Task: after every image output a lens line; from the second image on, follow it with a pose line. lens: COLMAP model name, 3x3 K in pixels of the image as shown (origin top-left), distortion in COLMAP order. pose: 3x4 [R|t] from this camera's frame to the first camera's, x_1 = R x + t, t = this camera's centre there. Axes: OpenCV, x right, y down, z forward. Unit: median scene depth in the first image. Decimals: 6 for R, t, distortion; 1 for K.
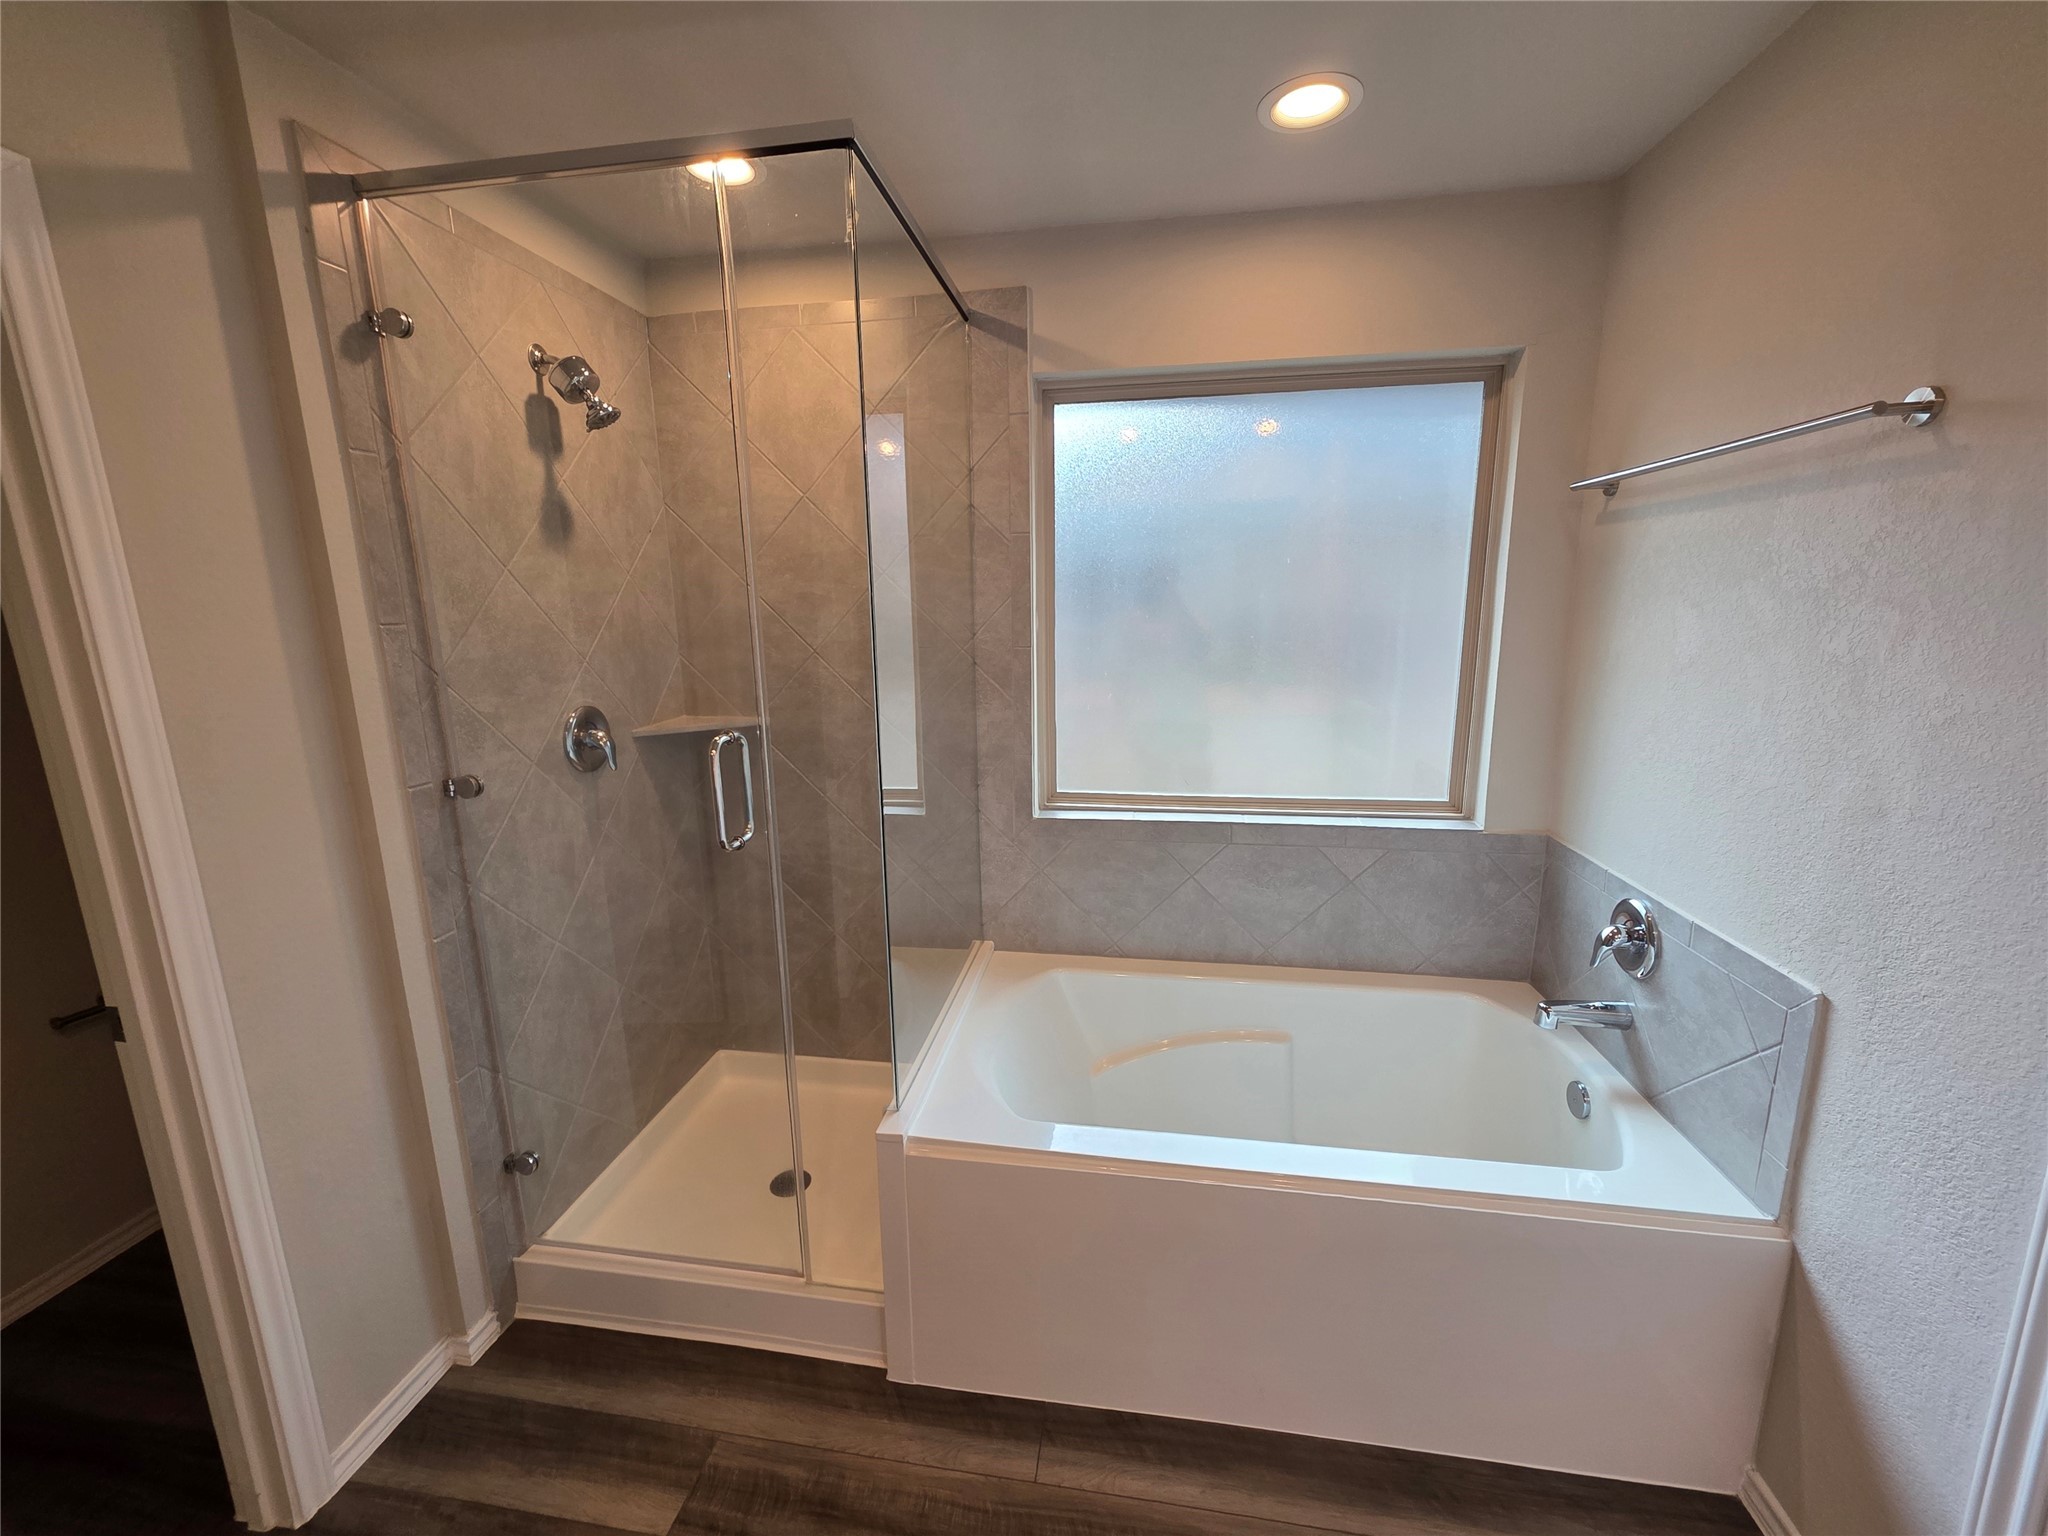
lens RADIAL K [[823.1, 0, 1020.3], [0, 823.1, 764.4], [0, 0, 1]] dist [0.002861, 0.001139]
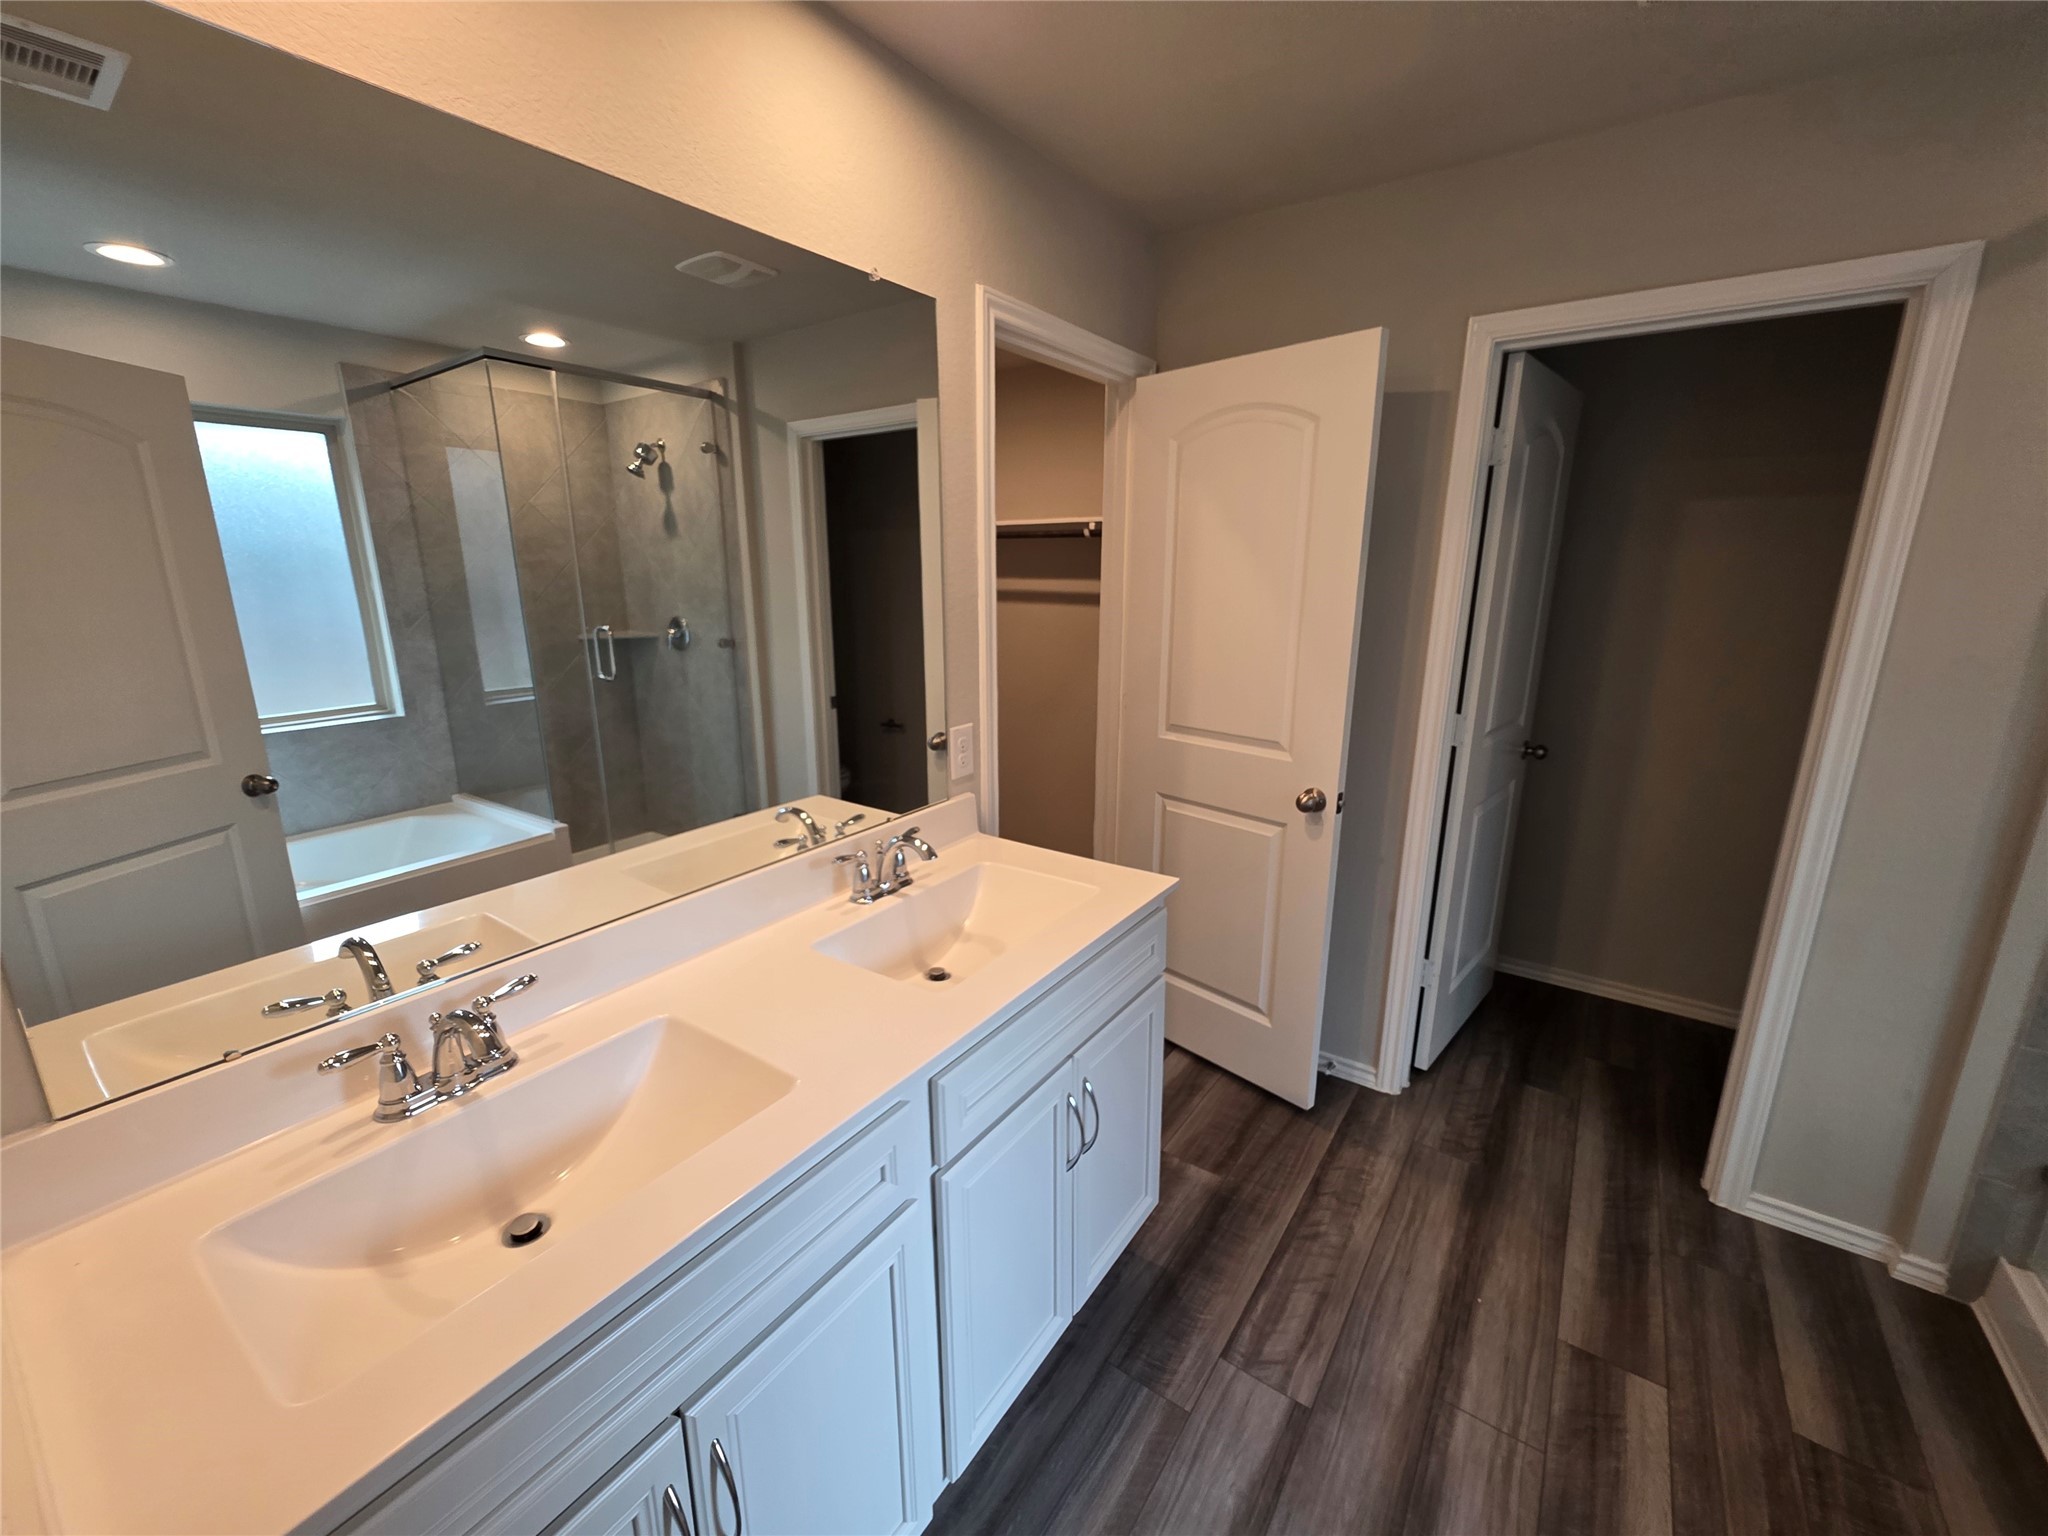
lens RADIAL K [[823.1, 0, 1020.6], [0, 823.1, 765.2], [0, 0, 1]] dist [0.002861, 0.001139]
pose [[-0.445188, 0.226484, -0.866321, 0.722468], [-0.169577, 0.928652, 0.329922, -0.063643], [0.879233, 0.293785, -0.375019, 0.241907]]
